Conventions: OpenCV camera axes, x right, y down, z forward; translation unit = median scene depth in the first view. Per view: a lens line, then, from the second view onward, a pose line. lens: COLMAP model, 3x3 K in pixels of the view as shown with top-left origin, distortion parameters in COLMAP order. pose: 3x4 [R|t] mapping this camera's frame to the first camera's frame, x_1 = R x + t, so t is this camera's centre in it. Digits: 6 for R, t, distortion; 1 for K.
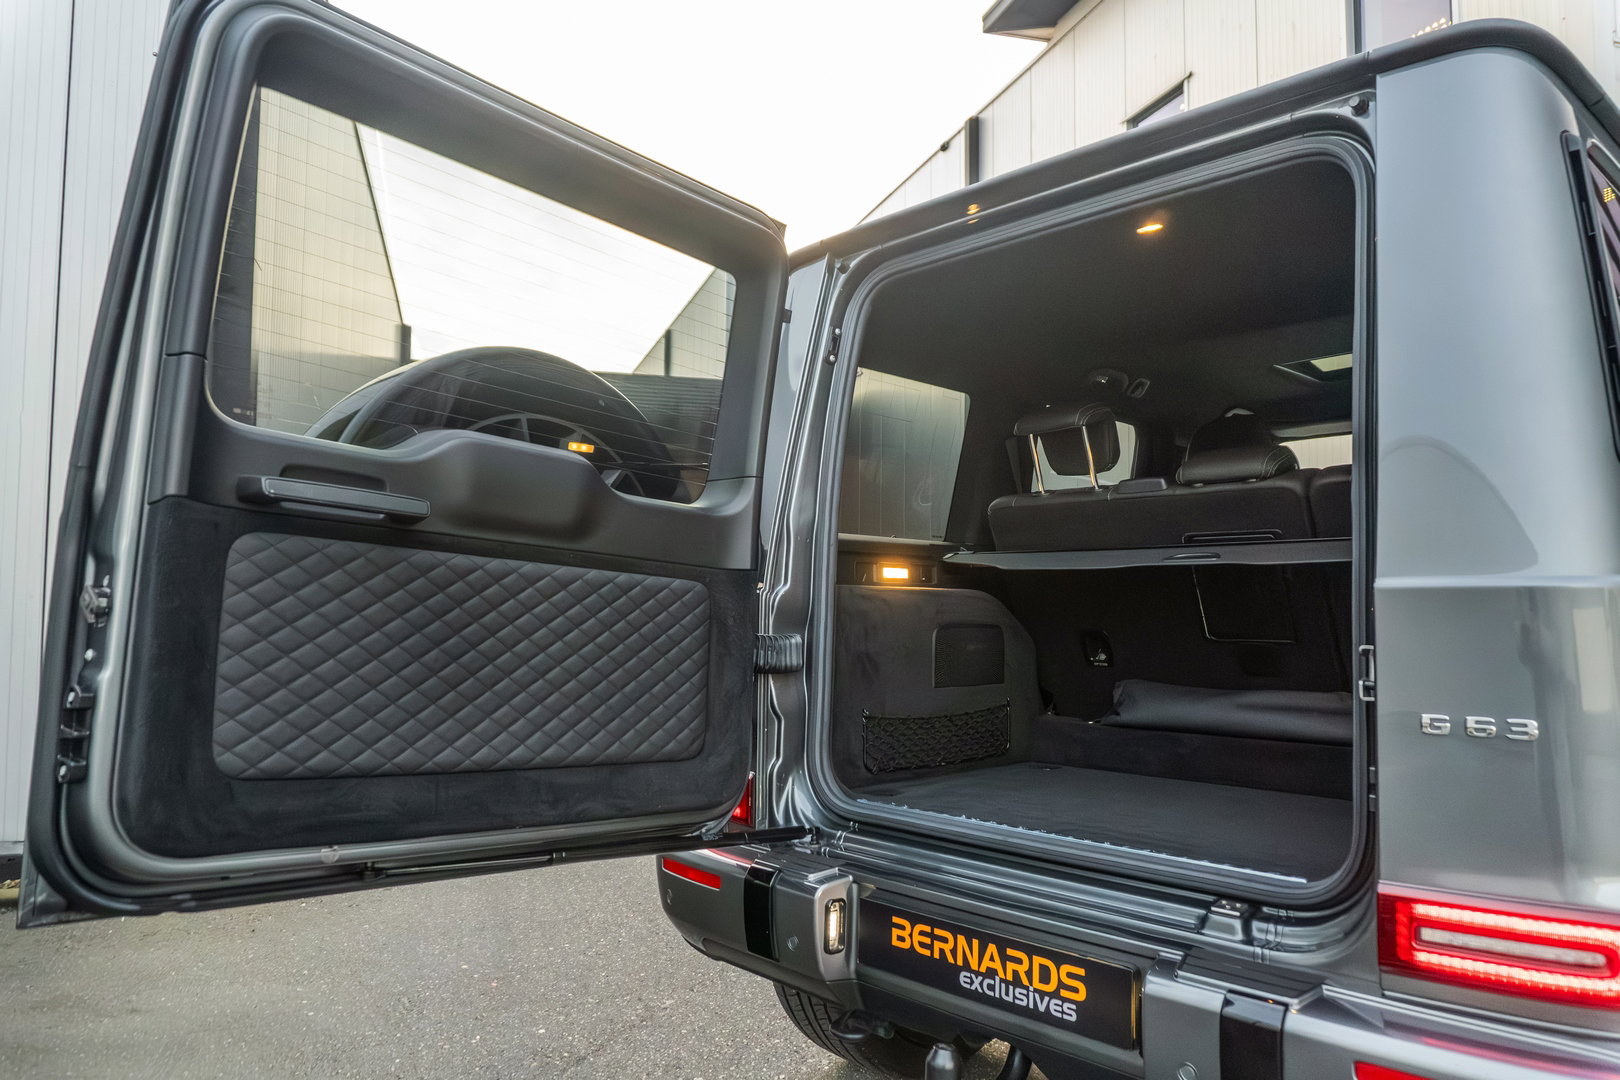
lens RADIAL K [[1074.0, 0, 810.0], [0, 1074.0, 540.0], [0, 0, 1]] dist [-0.036206, -0.001661]
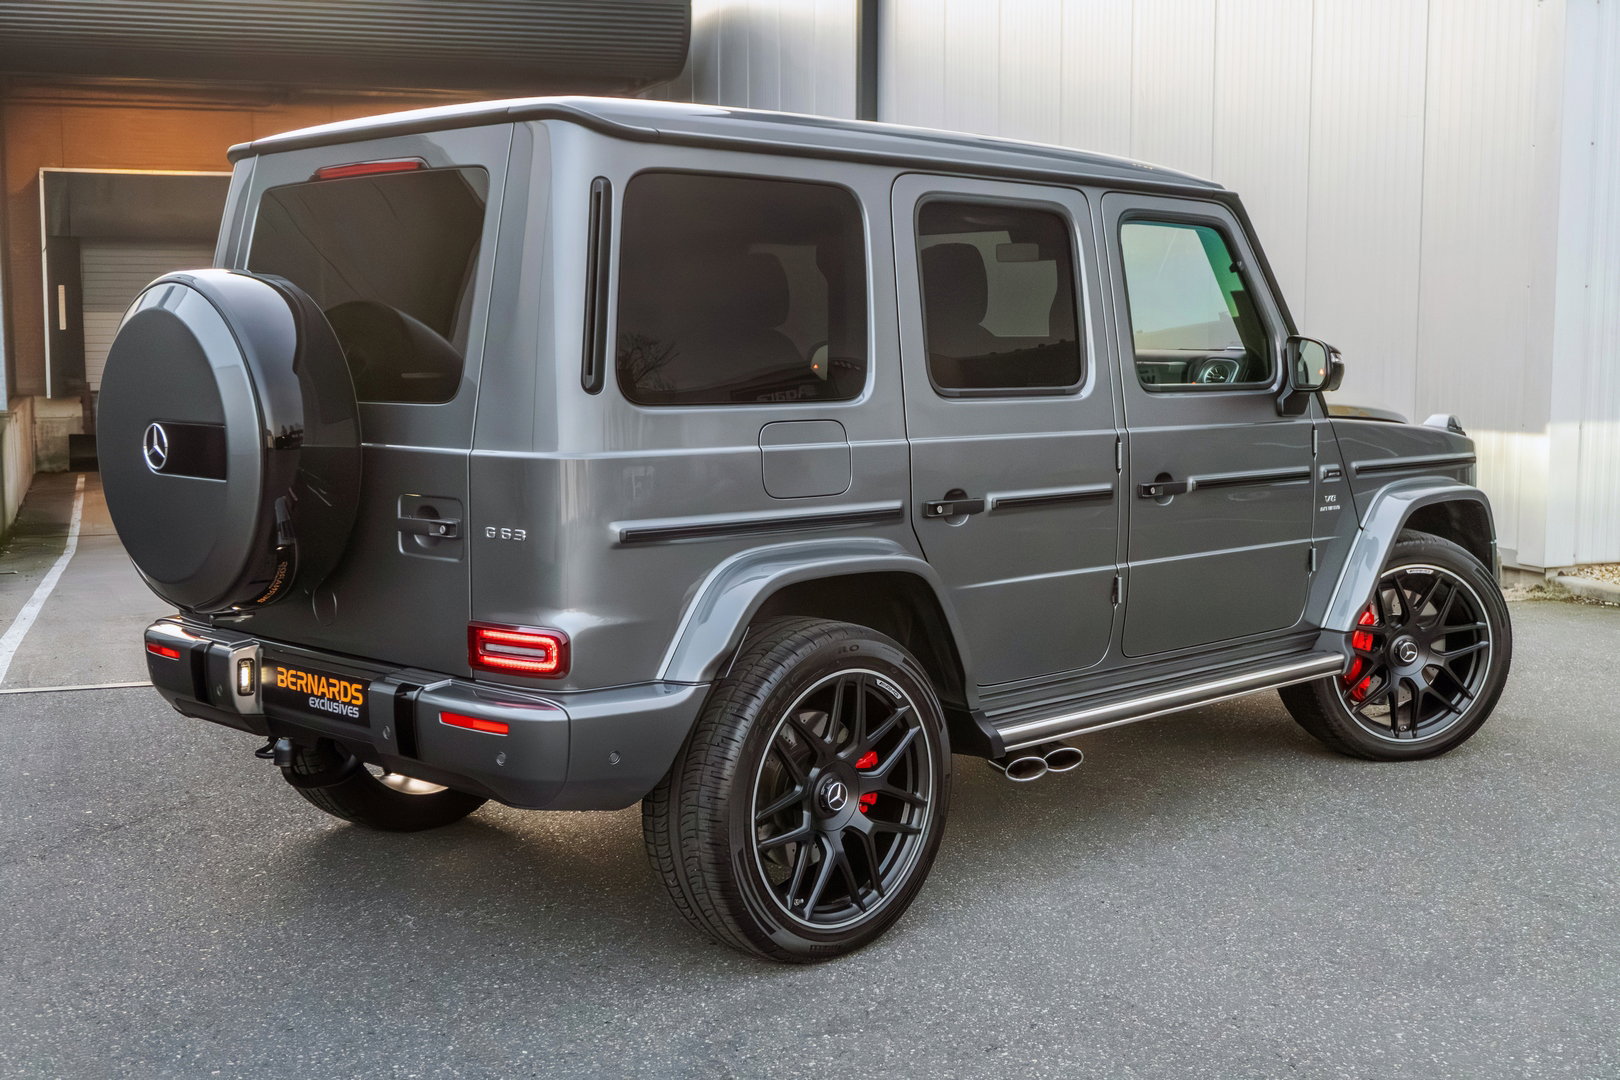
lens RADIAL K [[1919.3, 0, 810.0], [0, 1919.3, 540.0], [0, 0, 1]] dist [-0.018154, -0.048022]
pose [[0.999308, -0.011514, 0.035361, 0.757762], [0.005445, 0.985918, 0.167144, -0.264515], [-0.036788, -0.166835, 0.985298, -1.664582]]
